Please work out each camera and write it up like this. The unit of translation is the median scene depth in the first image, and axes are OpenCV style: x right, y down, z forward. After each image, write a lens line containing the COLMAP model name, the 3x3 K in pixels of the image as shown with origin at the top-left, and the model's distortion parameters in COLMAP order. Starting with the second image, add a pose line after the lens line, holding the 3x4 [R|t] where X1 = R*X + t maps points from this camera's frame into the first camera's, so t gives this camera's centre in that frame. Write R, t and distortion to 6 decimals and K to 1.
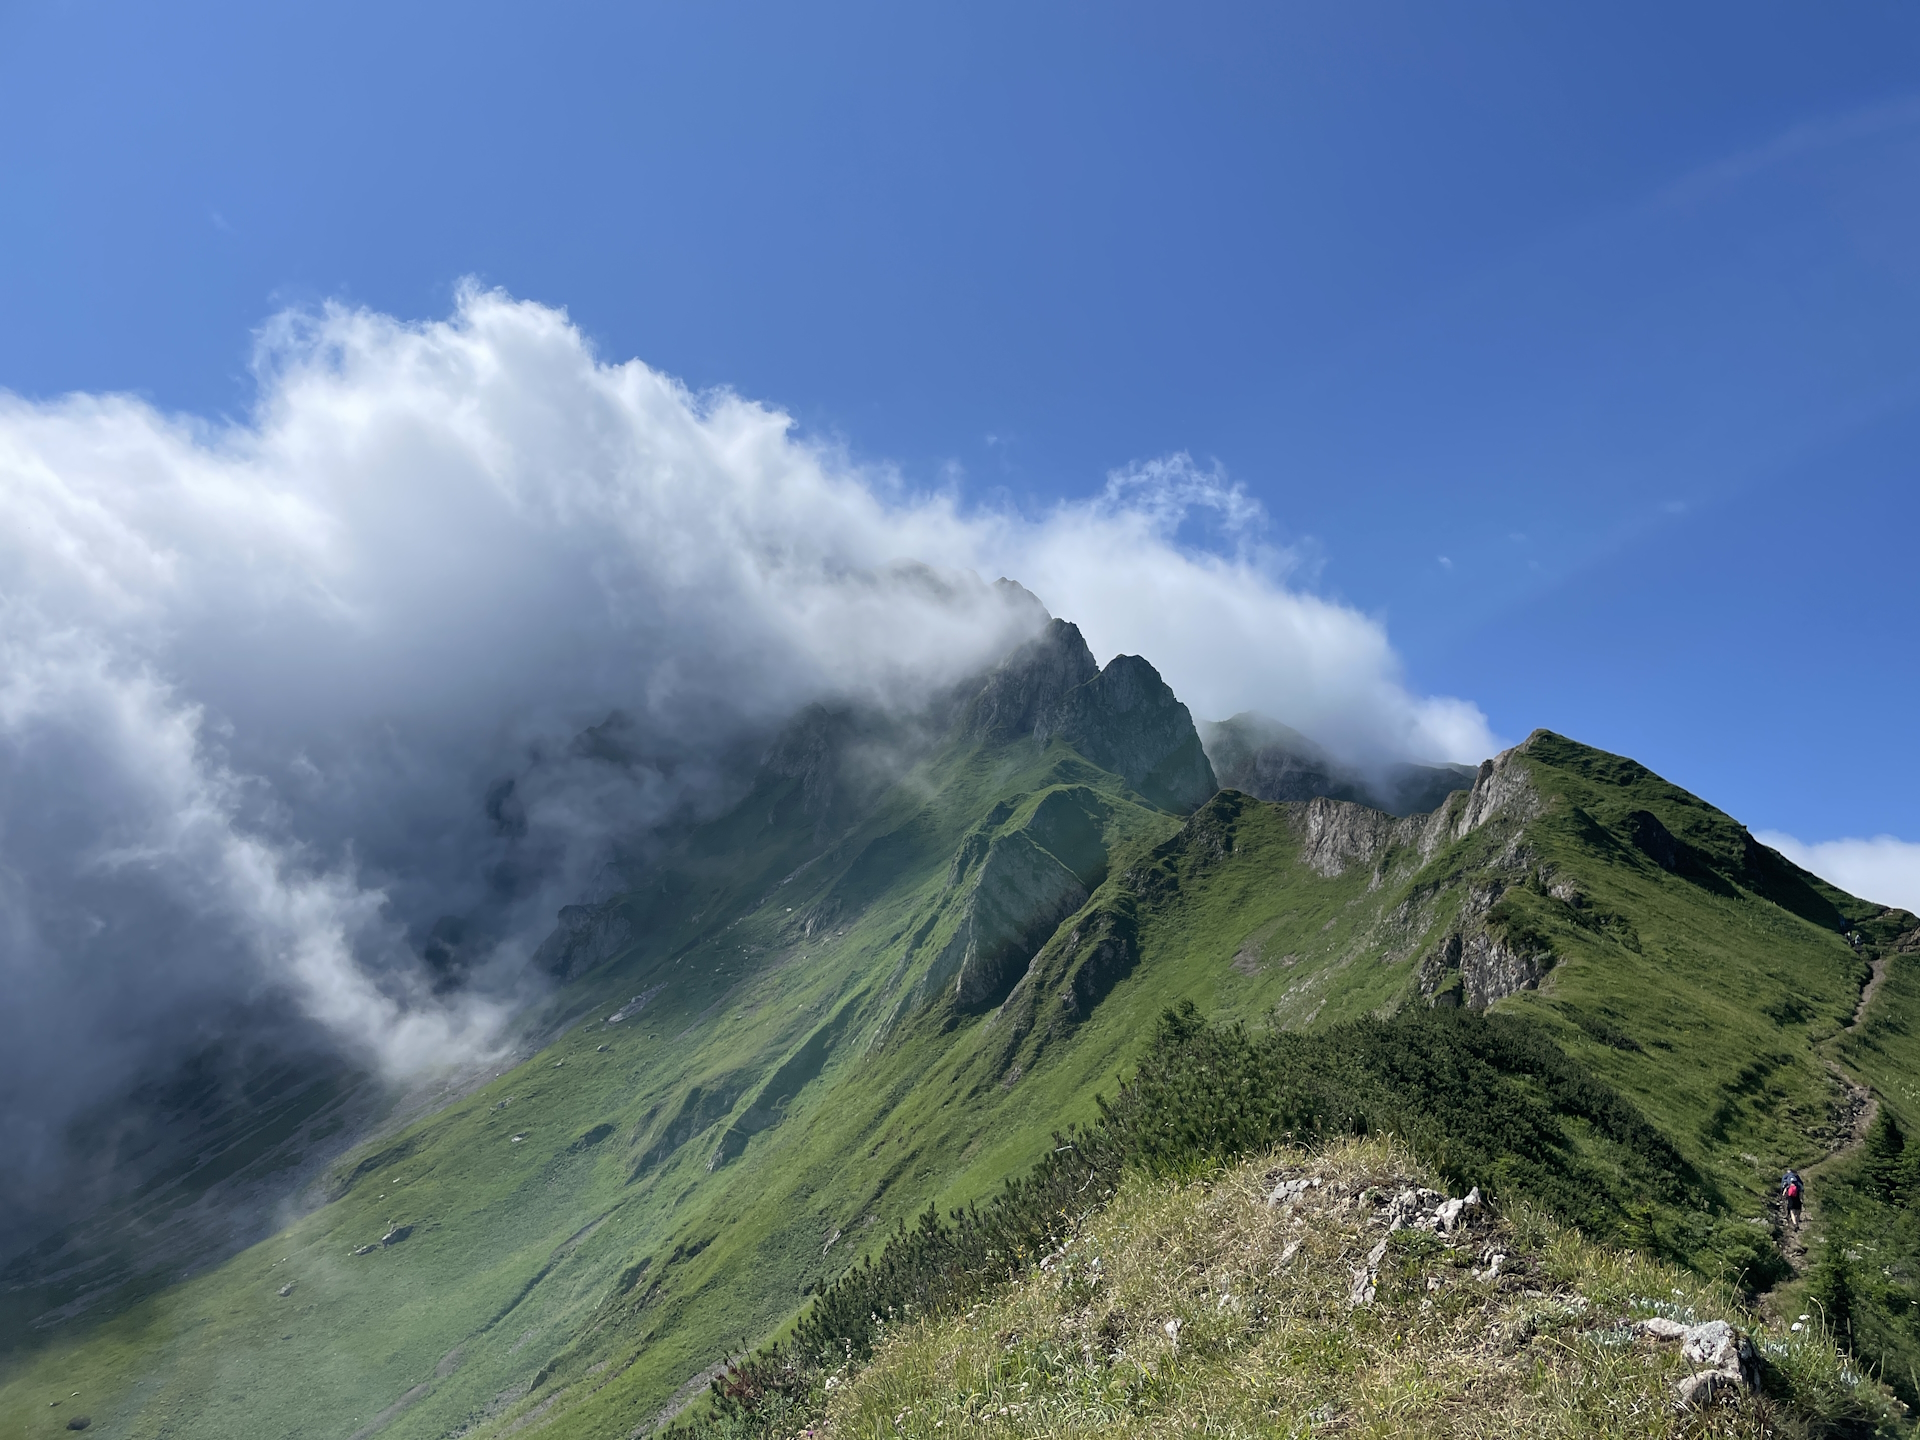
lens RADIAL K [[1426.9, 0, 956.4], [0, 1426.9, 709.1], [0, 0, 1]] dist [0.069446, -0.098167]
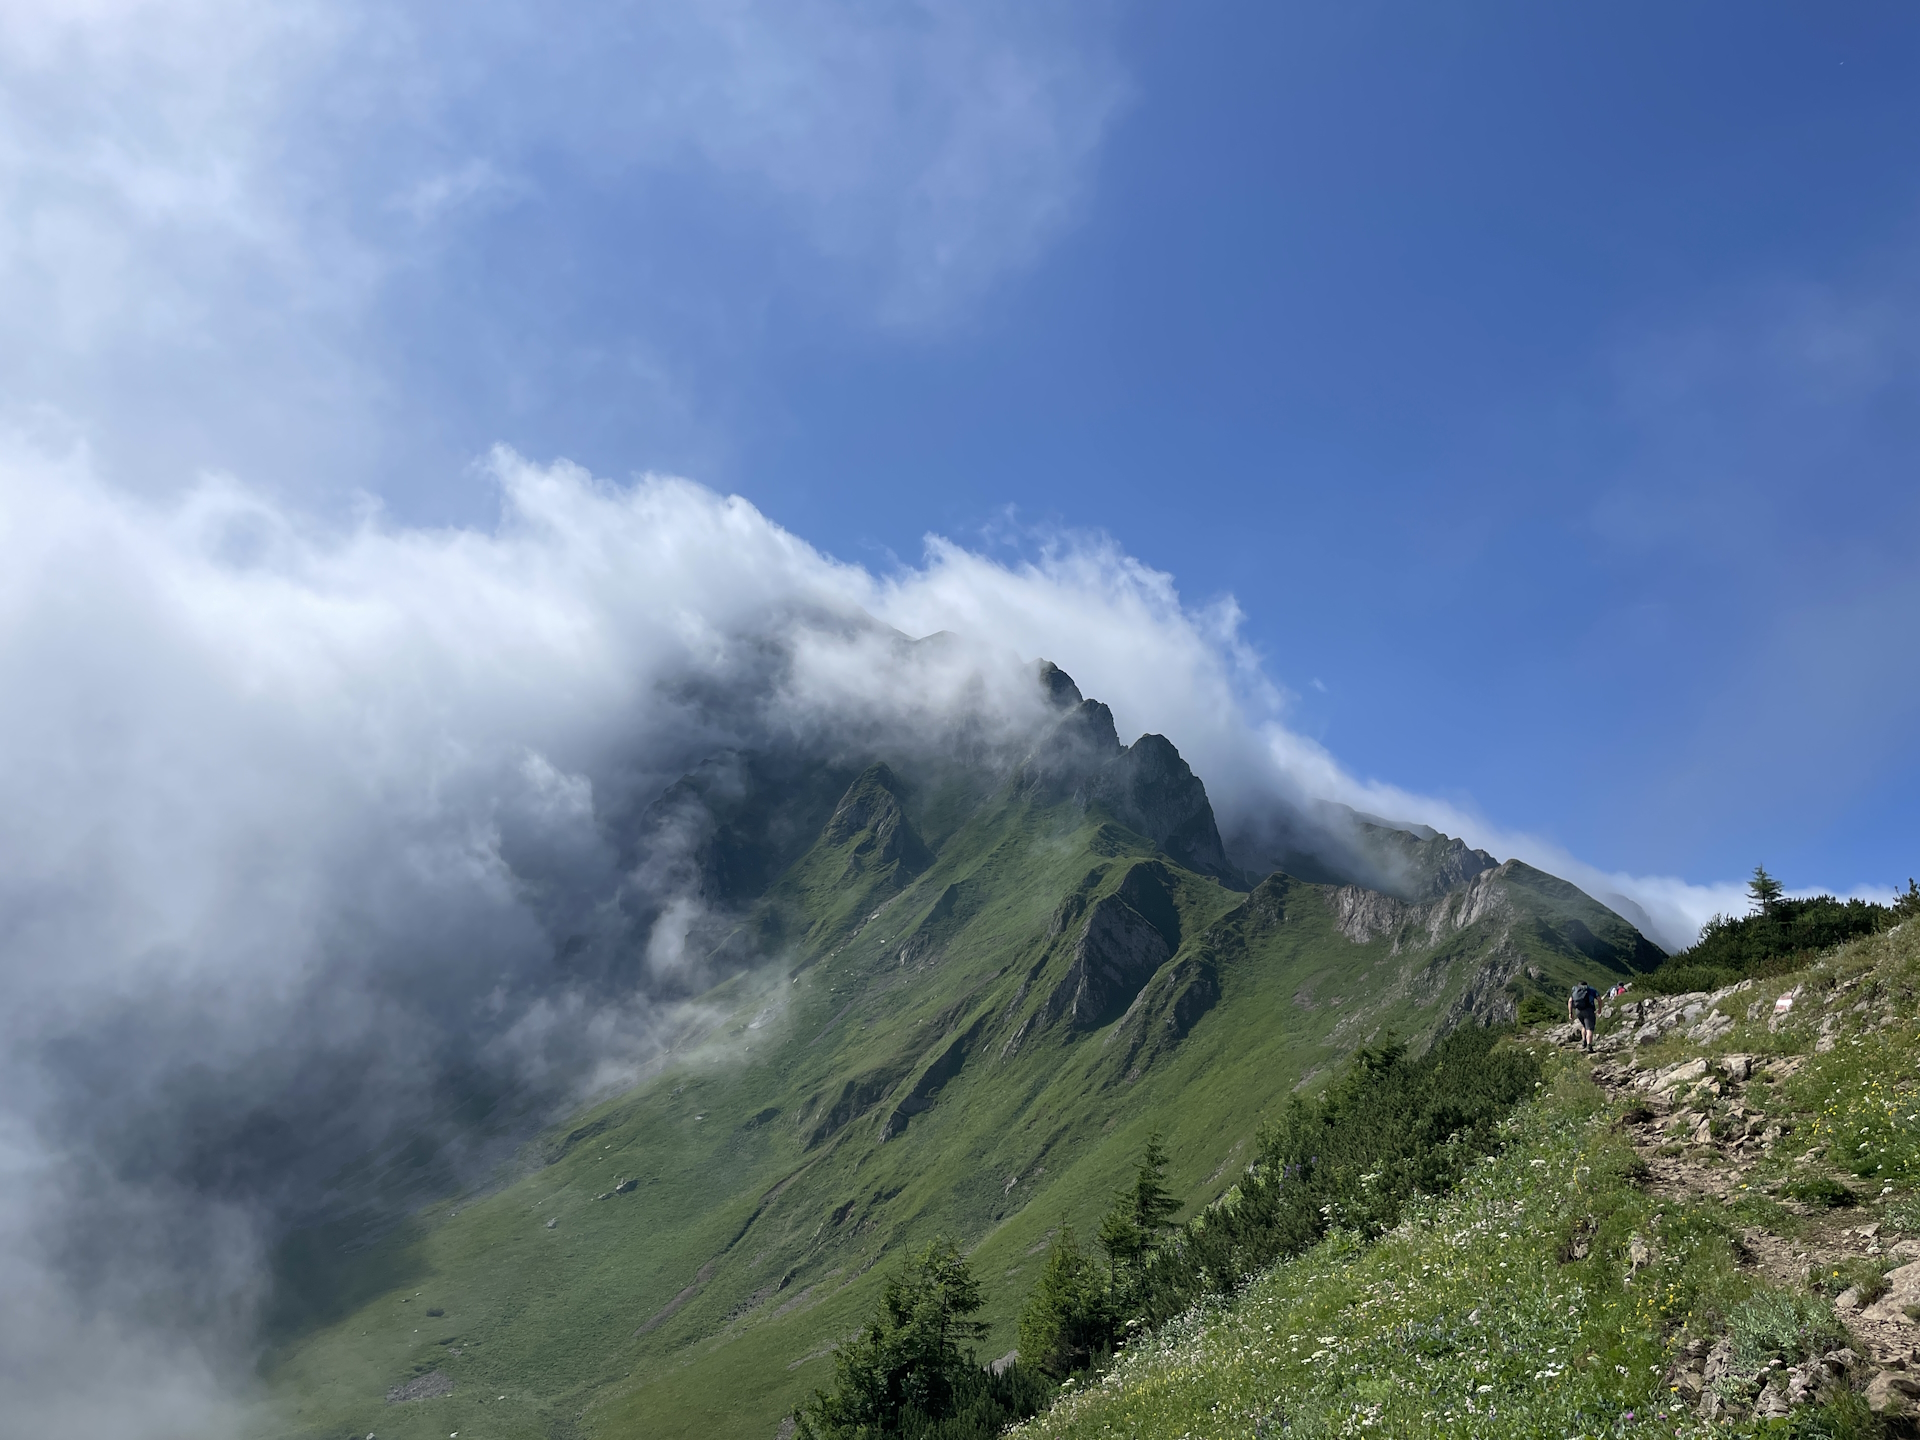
lens RADIAL K [[1426.9, 0, 956.4], [0, 1426.9, 709.1], [0, 0, 1]] dist [0.069446, -0.098167]
pose [[0.998475, 0.041246, 0.036686, -0.187152], [-0.040668, 0.999039, -0.016374, -0.070125], [-0.037326, 0.014857, 0.999193, -0.386509]]
